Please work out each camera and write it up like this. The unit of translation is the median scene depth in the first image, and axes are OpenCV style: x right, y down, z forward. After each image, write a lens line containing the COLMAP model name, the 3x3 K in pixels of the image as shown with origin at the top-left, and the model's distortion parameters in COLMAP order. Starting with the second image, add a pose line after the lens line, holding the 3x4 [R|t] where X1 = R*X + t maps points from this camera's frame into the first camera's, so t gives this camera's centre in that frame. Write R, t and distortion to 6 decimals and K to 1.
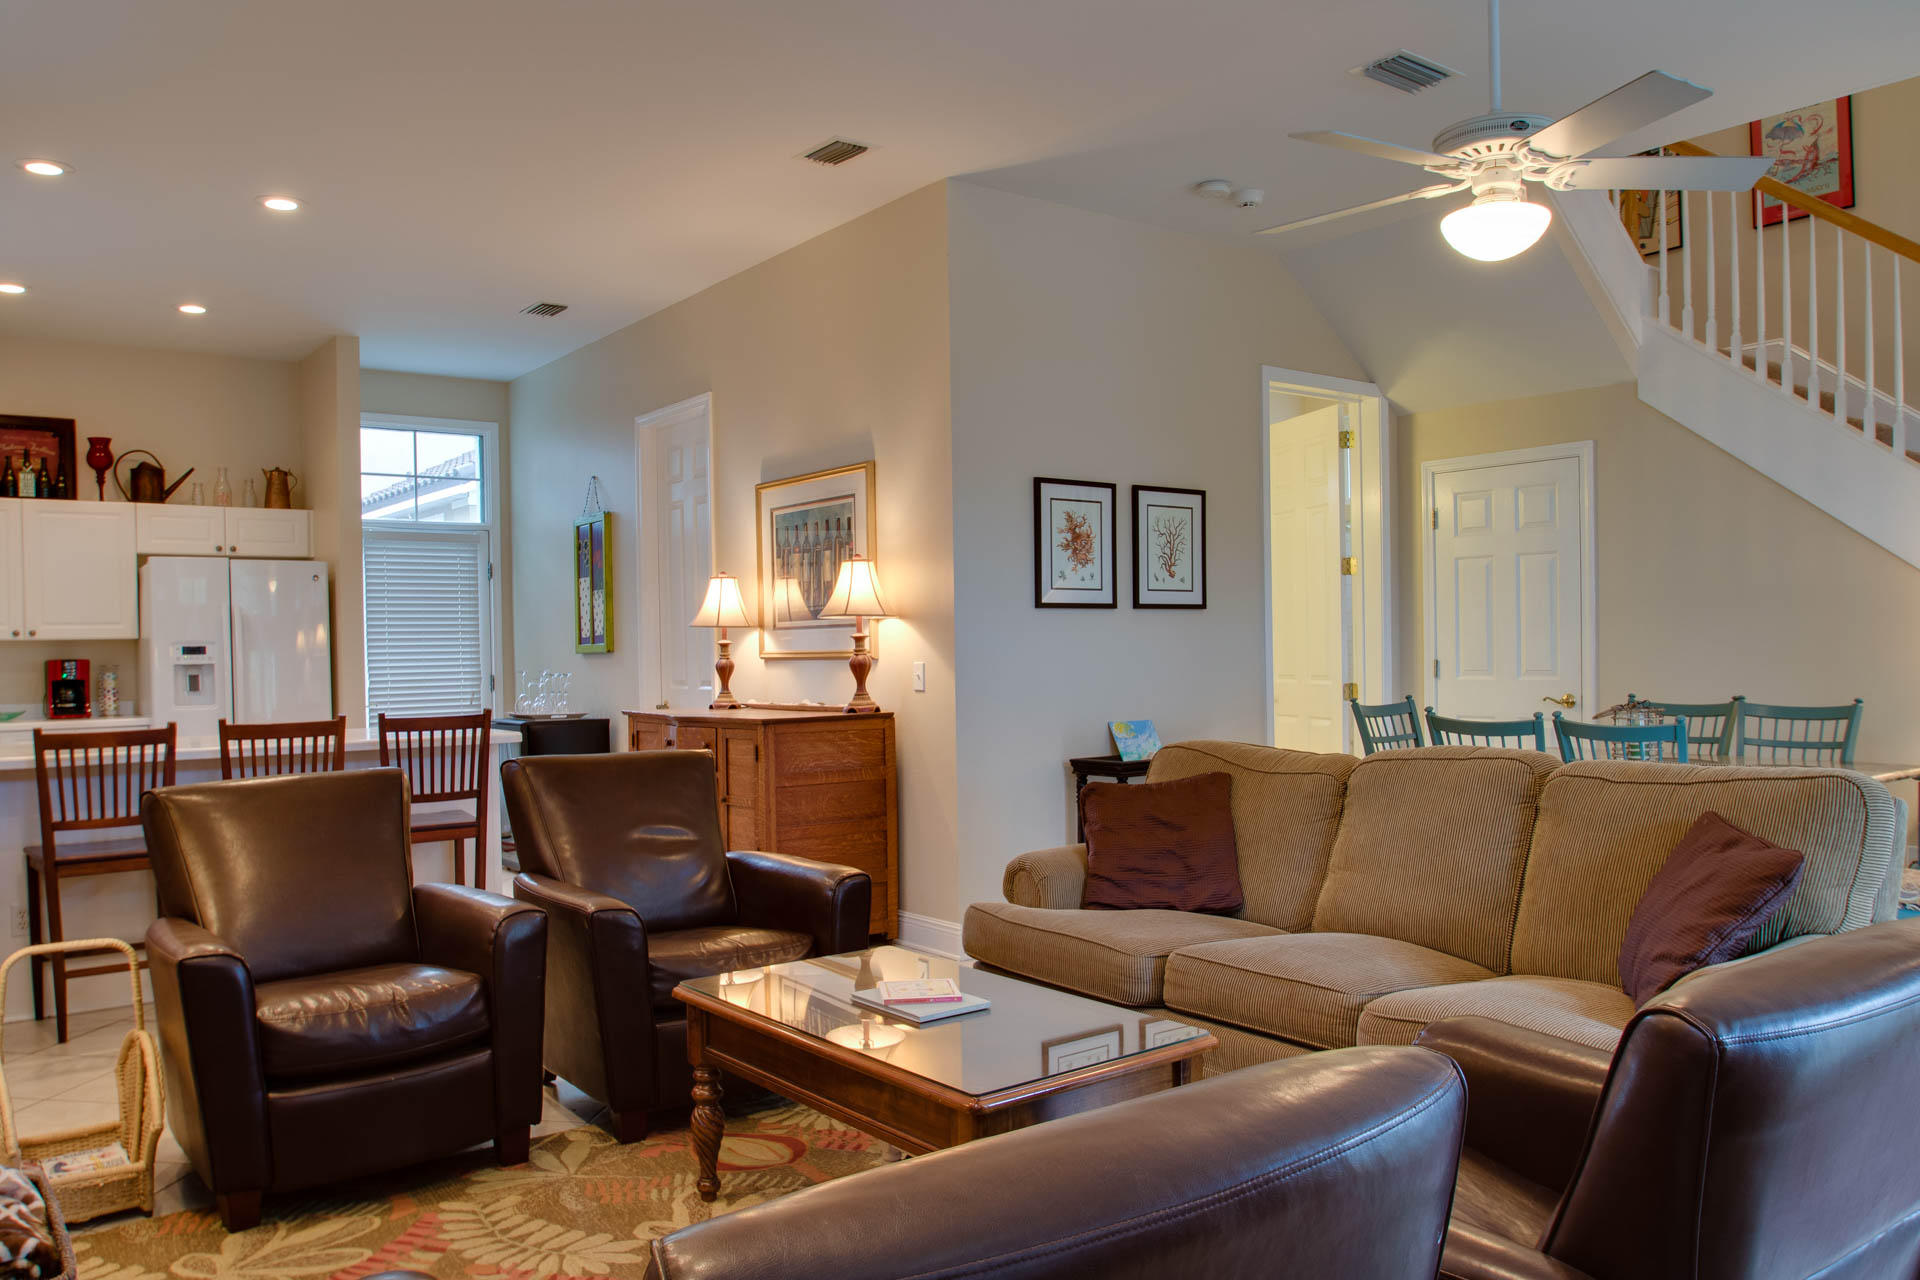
lens RADIAL K [[1463.7, 0, 962.3], [0, 1463.7, 649.5], [0, 0, 1]] dist [0.000171, -0.003652]
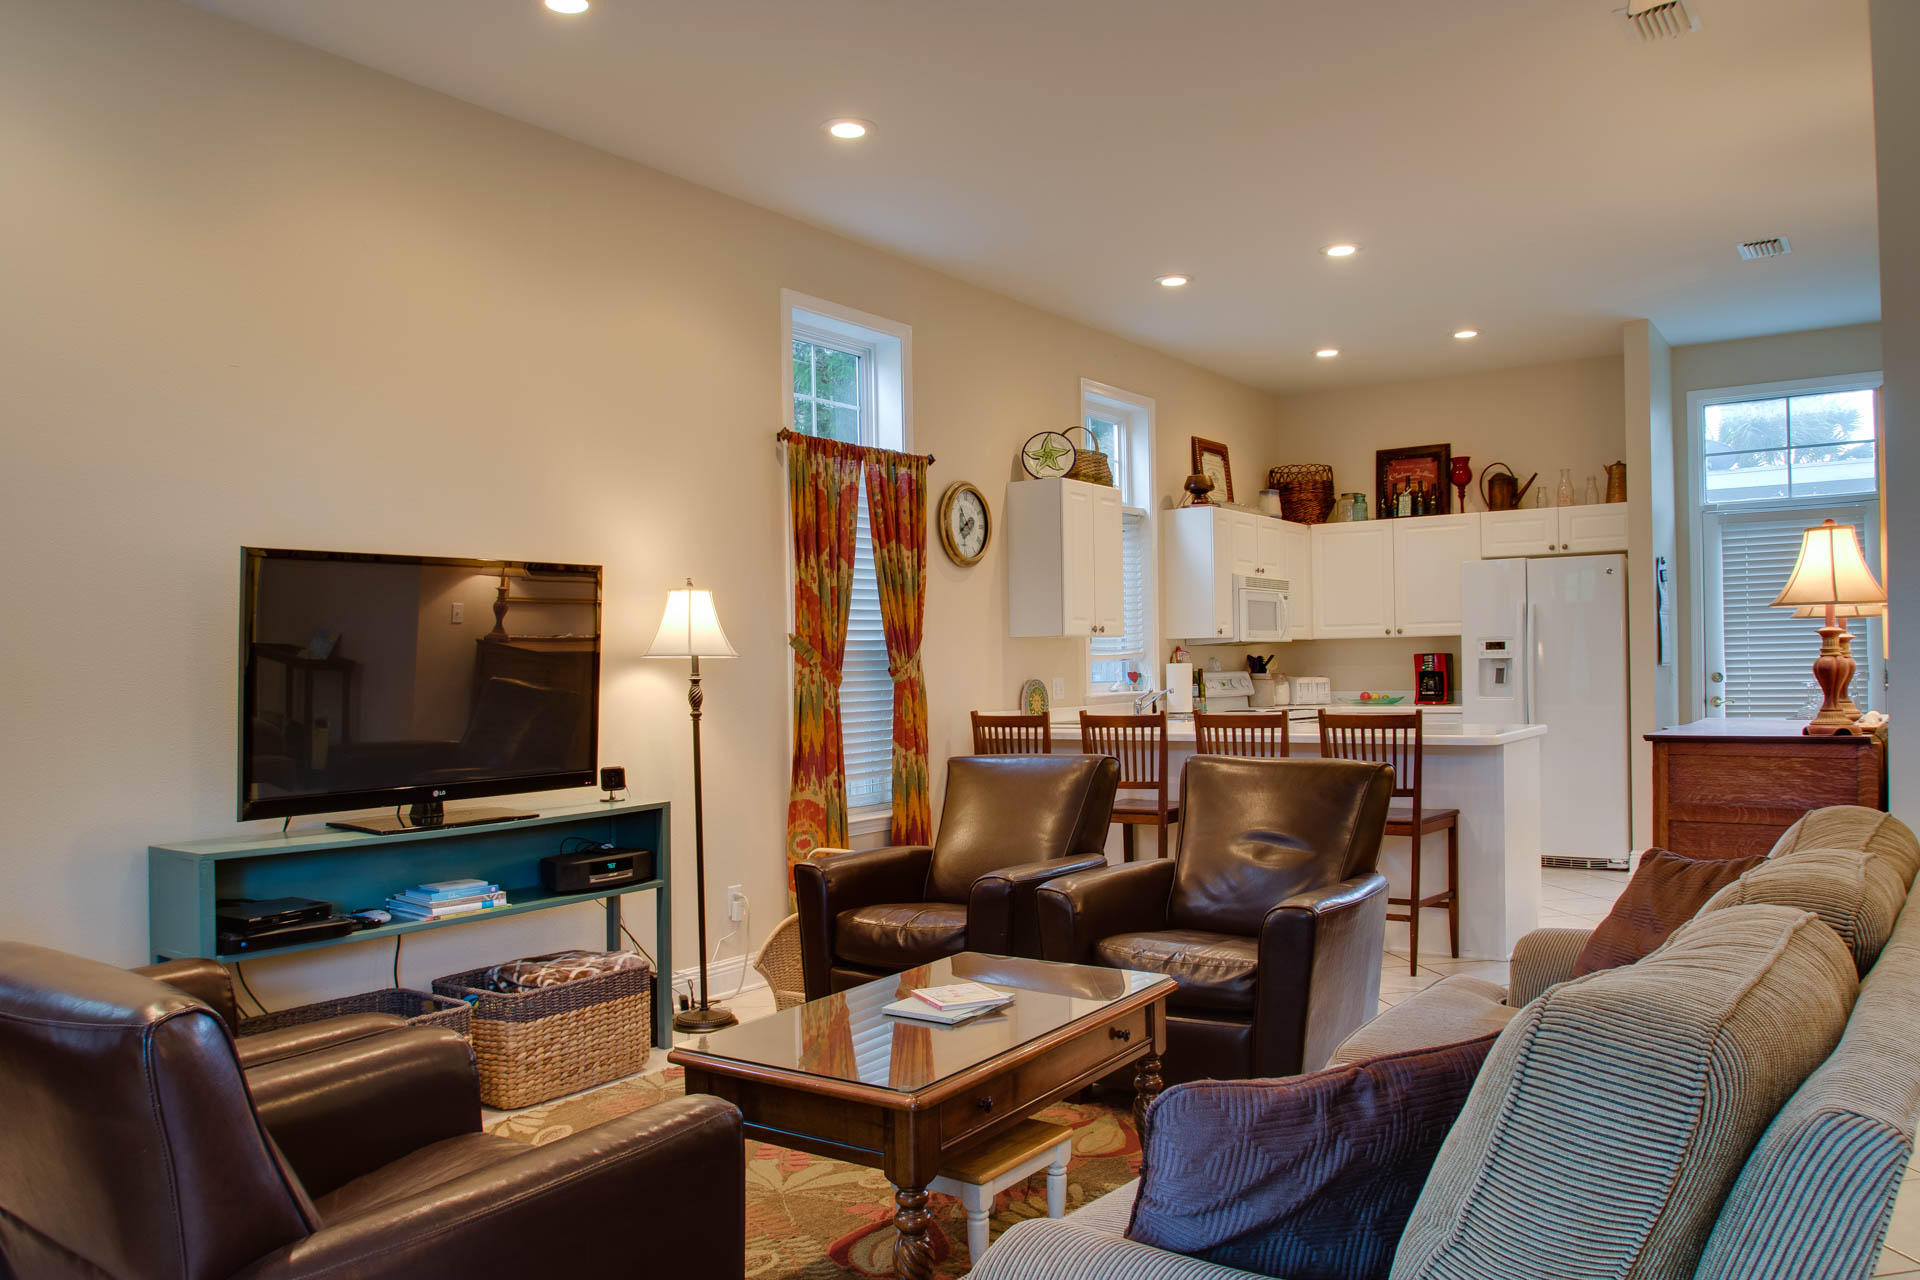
lens RADIAL K [[1463.7, 0, 962.3], [0, 1463.7, 649.5], [0, 0, 1]] dist [0.000171, -0.003652]
pose [[0.339458, 0.000643, -0.940621, 0.404774], [0.013317, 0.999896, 0.005490, -0.008218], [0.940527, -0.014390, 0.339414, 0.289267]]
